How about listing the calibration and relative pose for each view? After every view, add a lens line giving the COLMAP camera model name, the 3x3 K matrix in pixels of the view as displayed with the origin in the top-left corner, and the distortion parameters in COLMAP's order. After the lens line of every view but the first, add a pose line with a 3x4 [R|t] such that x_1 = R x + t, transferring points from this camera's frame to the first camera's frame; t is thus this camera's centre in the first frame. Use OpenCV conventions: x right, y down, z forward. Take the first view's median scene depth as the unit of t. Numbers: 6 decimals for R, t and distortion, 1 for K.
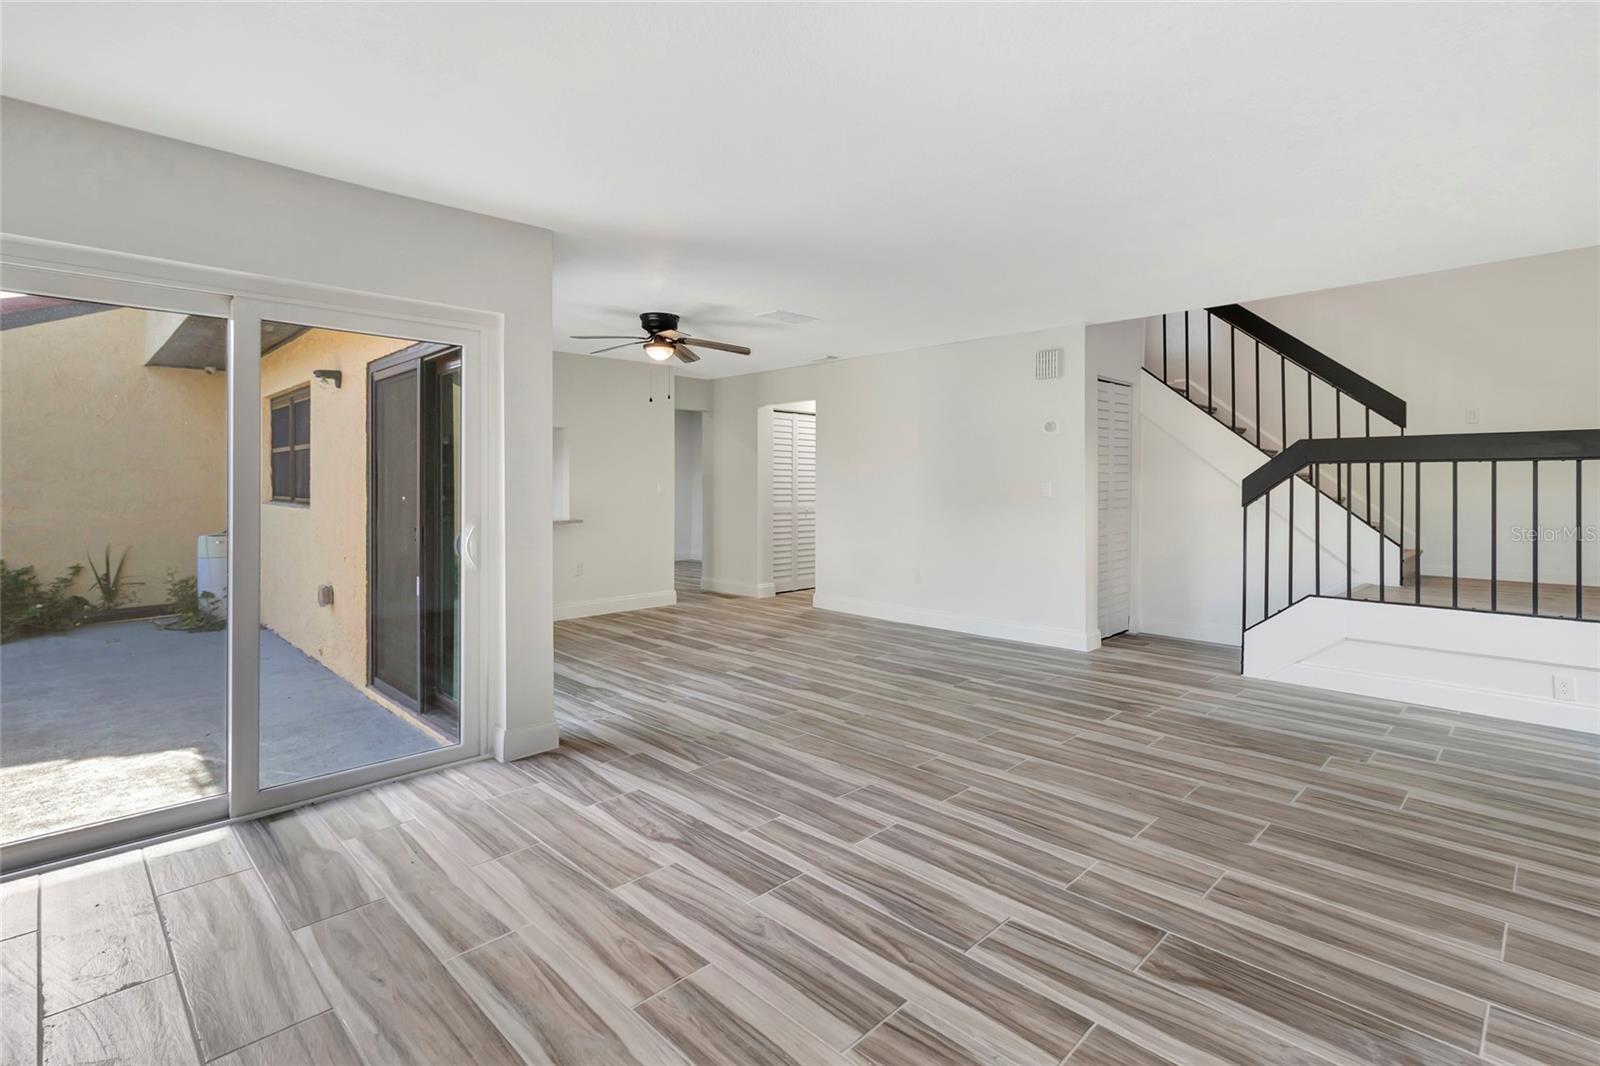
lens RADIAL K [[760.9, 0, 824.5], [0, 760.9, 482.9], [0, 0, 1]] dist [0.000957, -0.000237]
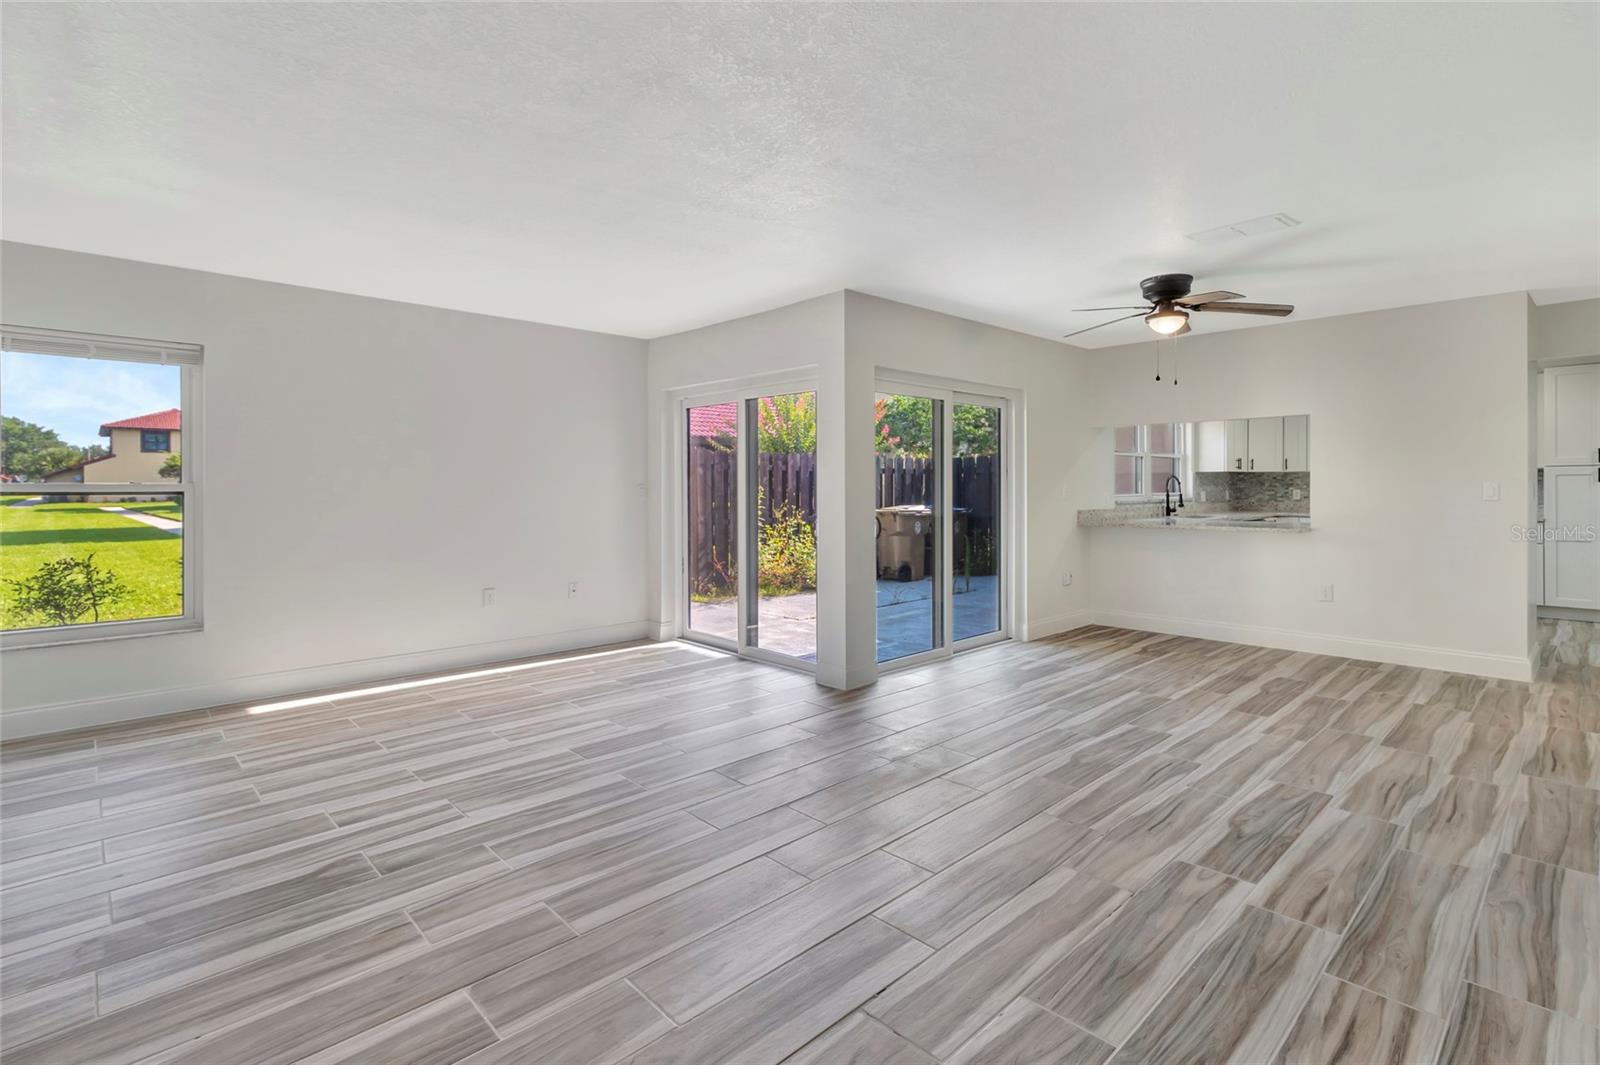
lens RADIAL K [[760.9, 0, 824.3], [0, 760.9, 482.6], [0, 0, 1]] dist [0.000957, -0.000237]
pose [[-0.017777, 0.001815, -0.999840, 1.396968], [0.001770, 0.999997, 0.001784, -0.002857], [0.999840, -0.001738, -0.017780, 1.488855]]
